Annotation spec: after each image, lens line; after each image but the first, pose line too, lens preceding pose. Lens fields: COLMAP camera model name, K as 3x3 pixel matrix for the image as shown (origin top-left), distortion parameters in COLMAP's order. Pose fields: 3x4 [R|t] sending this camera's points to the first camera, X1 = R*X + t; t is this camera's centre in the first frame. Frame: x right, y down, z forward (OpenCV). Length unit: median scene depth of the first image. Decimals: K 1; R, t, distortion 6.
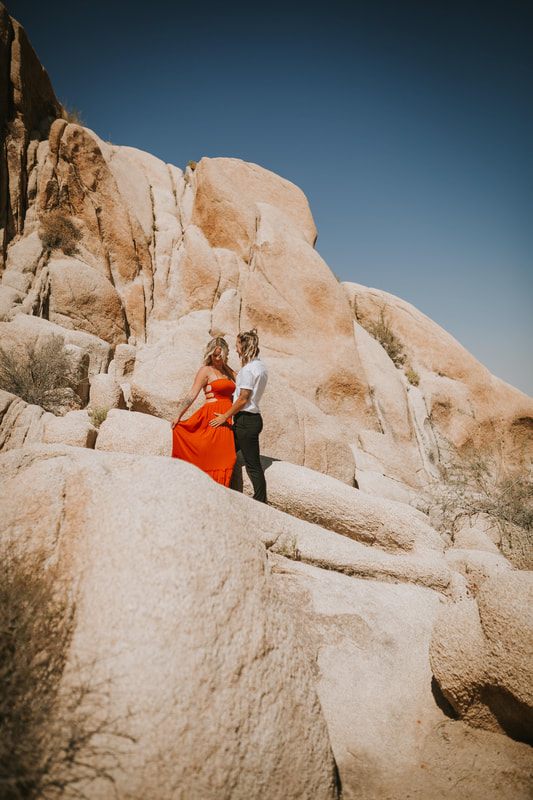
lens RADIAL K [[751.6, 0, 260.8], [0, 751.6, 397.6], [0, 0, 1]] dist [-0.032907, 0.000000]
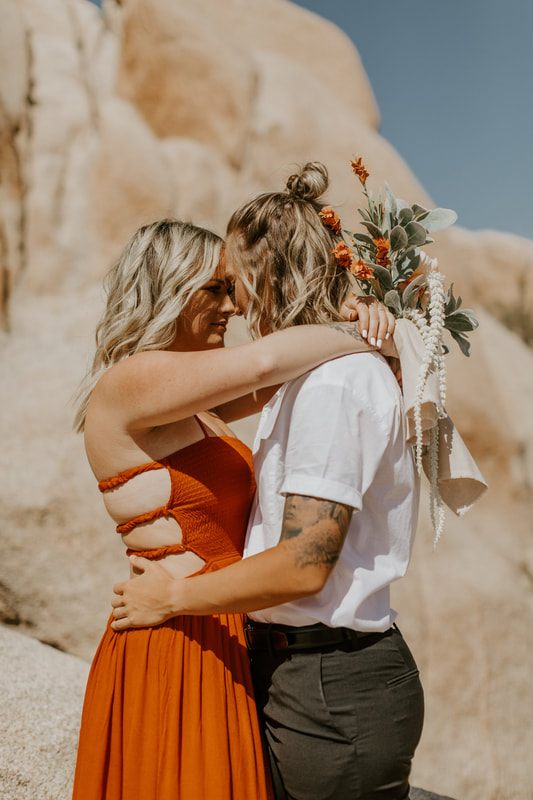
lens RADIAL K [[1136.5, 0, 296.7], [0, 1136.5, 396.5], [0, 0, 1]] dist [0.043474, 0.000000]
pose [[0.998877, -0.020187, 0.042859, -0.014186], [0.022222, 0.998622, -0.047534, -0.009691], [-0.041840, 0.048433, 0.997950, 0.340314]]
